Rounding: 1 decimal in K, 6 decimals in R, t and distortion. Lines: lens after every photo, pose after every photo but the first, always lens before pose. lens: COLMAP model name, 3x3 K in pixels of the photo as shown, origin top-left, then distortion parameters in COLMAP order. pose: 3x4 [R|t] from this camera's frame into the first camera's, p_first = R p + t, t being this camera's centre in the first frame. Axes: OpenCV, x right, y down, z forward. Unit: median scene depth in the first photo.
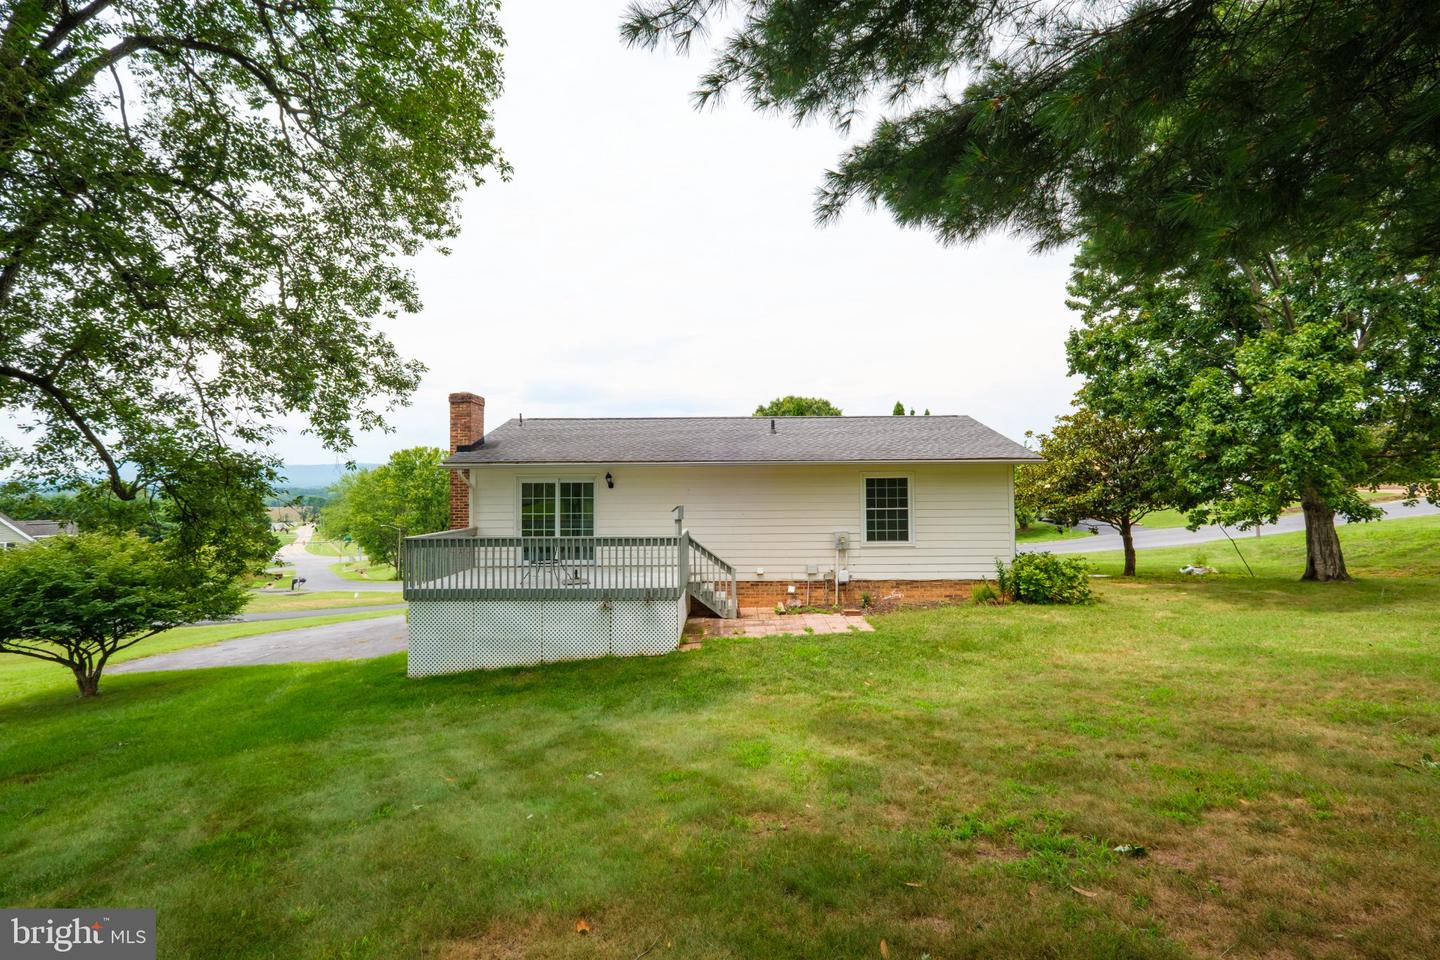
lens RADIAL K [[601.3, 0, 720.0], [0, 601.3, 480.0], [0, 0, 1]] dist [-0.001512, -0.000513]
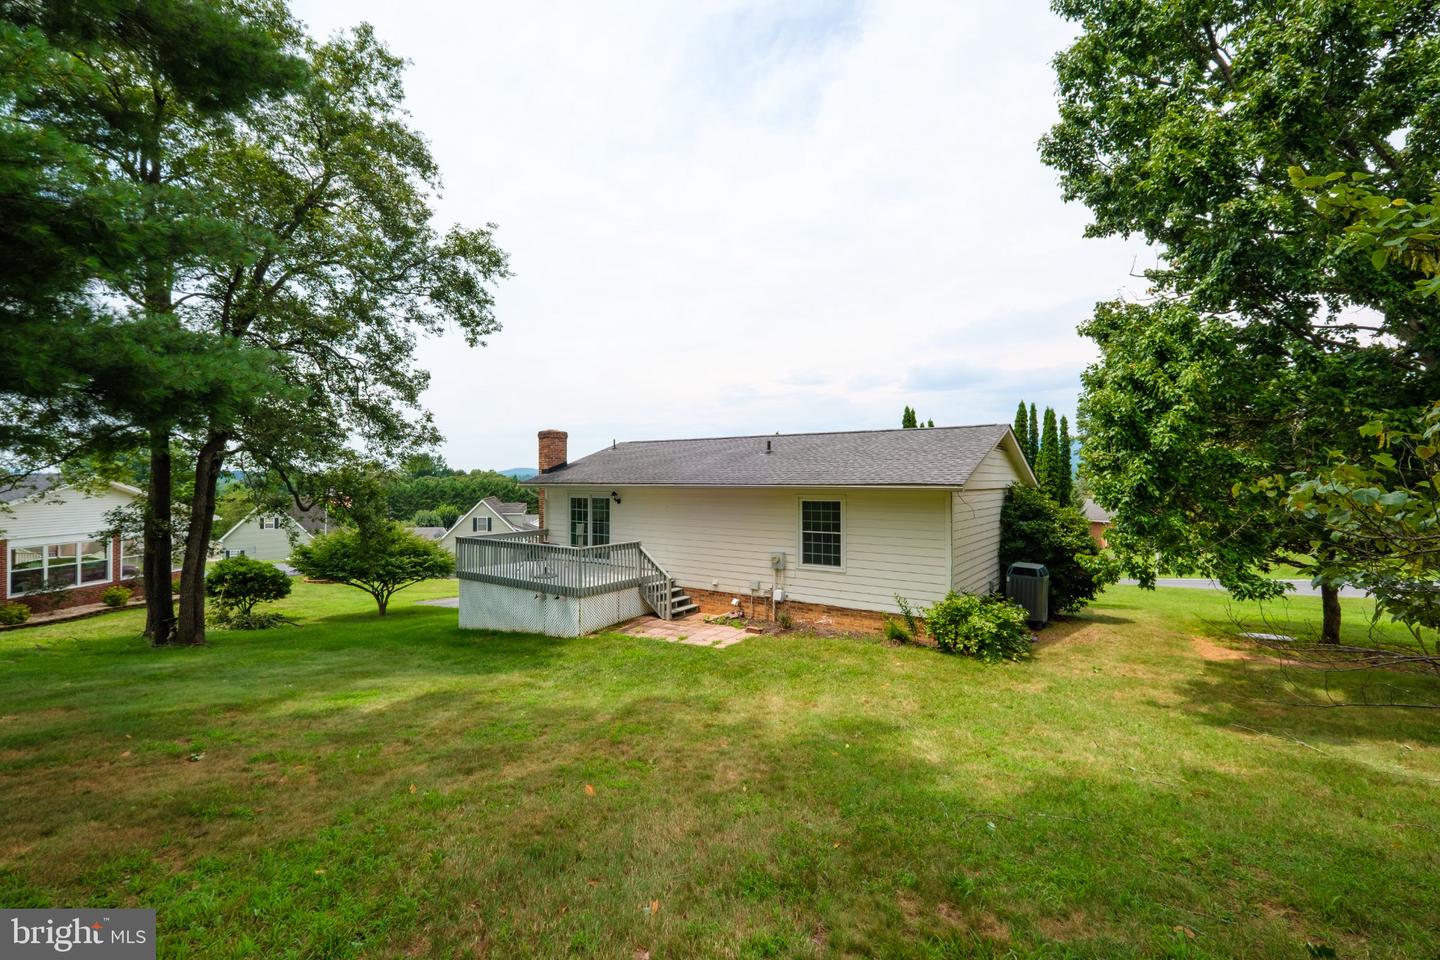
lens RADIAL K [[601.3, 0, 720.0], [0, 601.3, 480.0], [0, 0, 1]] dist [-0.001512, -0.000513]
pose [[0.827572, 0.005939, -0.561328, 0.696291], [0.004309, 0.999847, 0.016931, -0.055657], [0.561343, -0.016431, 0.827420, 0.090249]]
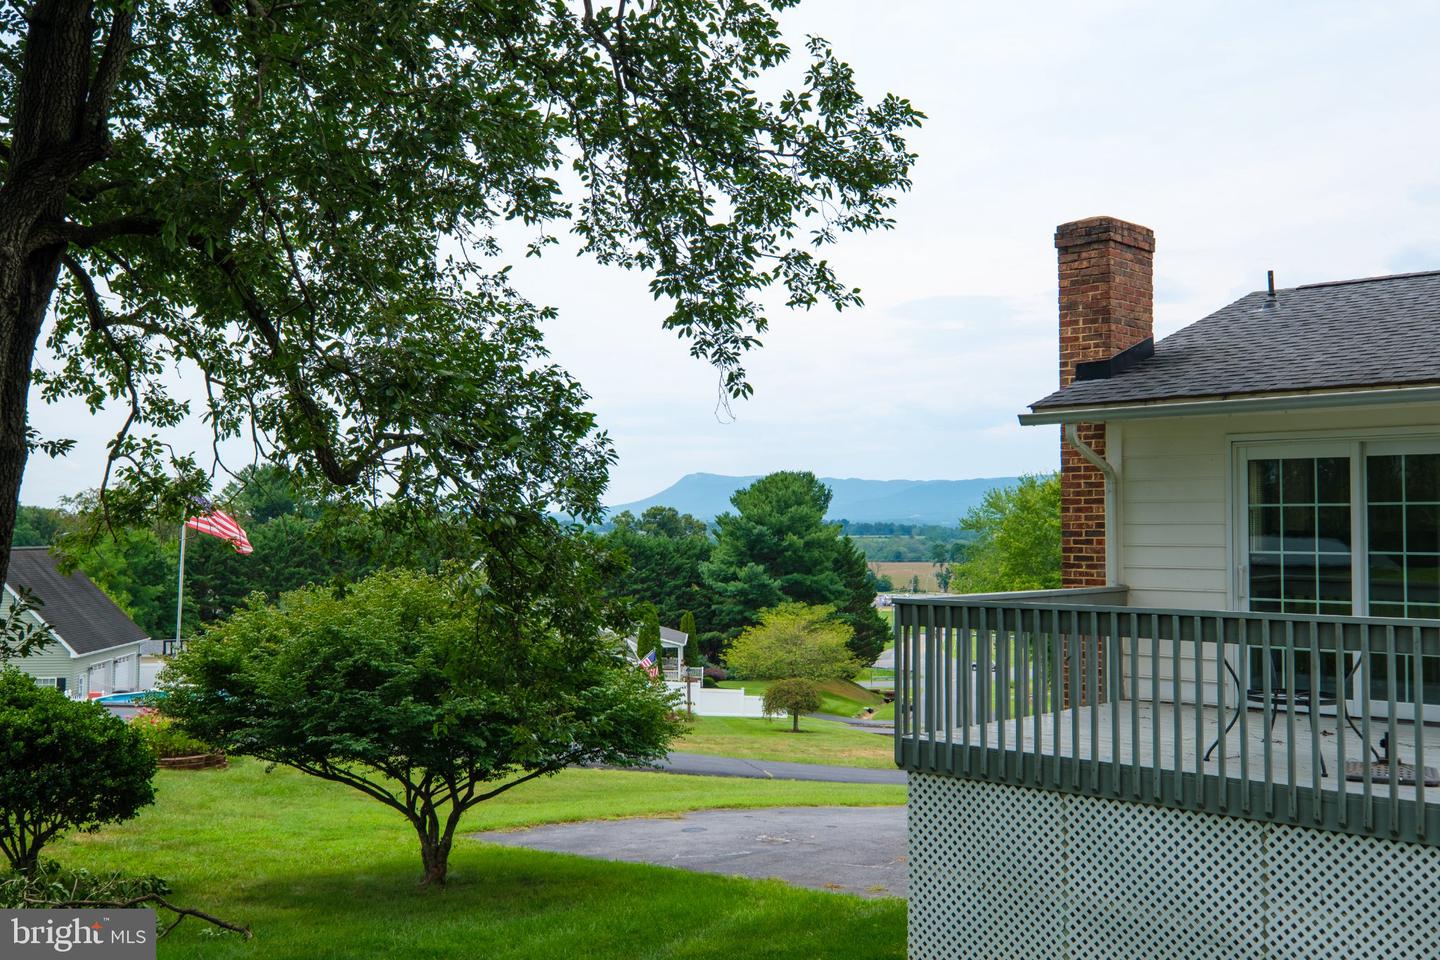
lens RADIAL K [[1459.4, 0, 720.0], [0, 1459.4, 480.0], [0, 0, 1]] dist [-0.042483, -0.004862]
pose [[0.744129, -0.016413, -0.667835, -0.007418], [0.004109, 0.999792, -0.019992, 0.031787], [0.668024, 0.012133, 0.744041, 0.201616]]
